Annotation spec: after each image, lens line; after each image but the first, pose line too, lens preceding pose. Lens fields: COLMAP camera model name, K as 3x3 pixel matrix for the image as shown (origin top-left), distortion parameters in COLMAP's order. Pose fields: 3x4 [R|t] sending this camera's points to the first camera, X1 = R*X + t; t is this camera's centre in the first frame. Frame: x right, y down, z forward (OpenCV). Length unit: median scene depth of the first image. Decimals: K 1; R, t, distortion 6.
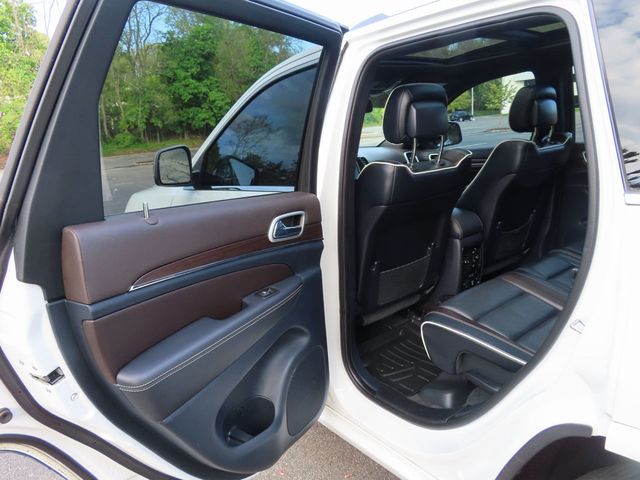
lens RADIAL K [[444.0, 0, 320.0], [0, 444.0, 240.0], [0, 0, 1]] dist [0.001679, 0.005994]
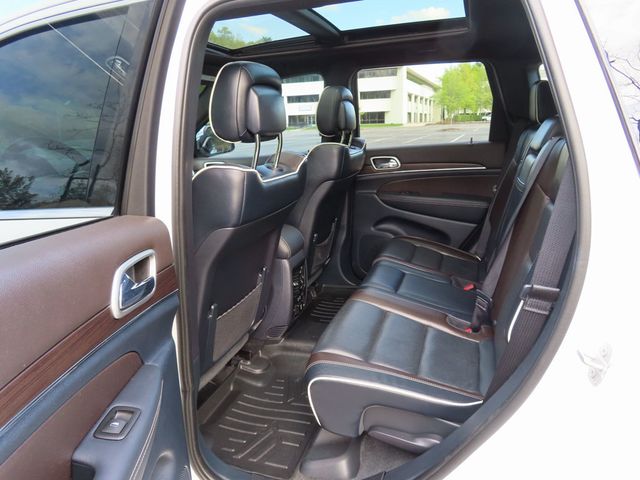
lens RADIAL K [[454.7, 0, 320.0], [0, 454.7, 240.0], [0, 0, 1]] dist [-0.015626, 0.011503]
pose [[0.832205, -0.096860, 0.545942, -0.126975], [0.115351, 0.993325, 0.000400, -0.038252], [-0.542336, 0.062642, 0.837823, 0.295425]]
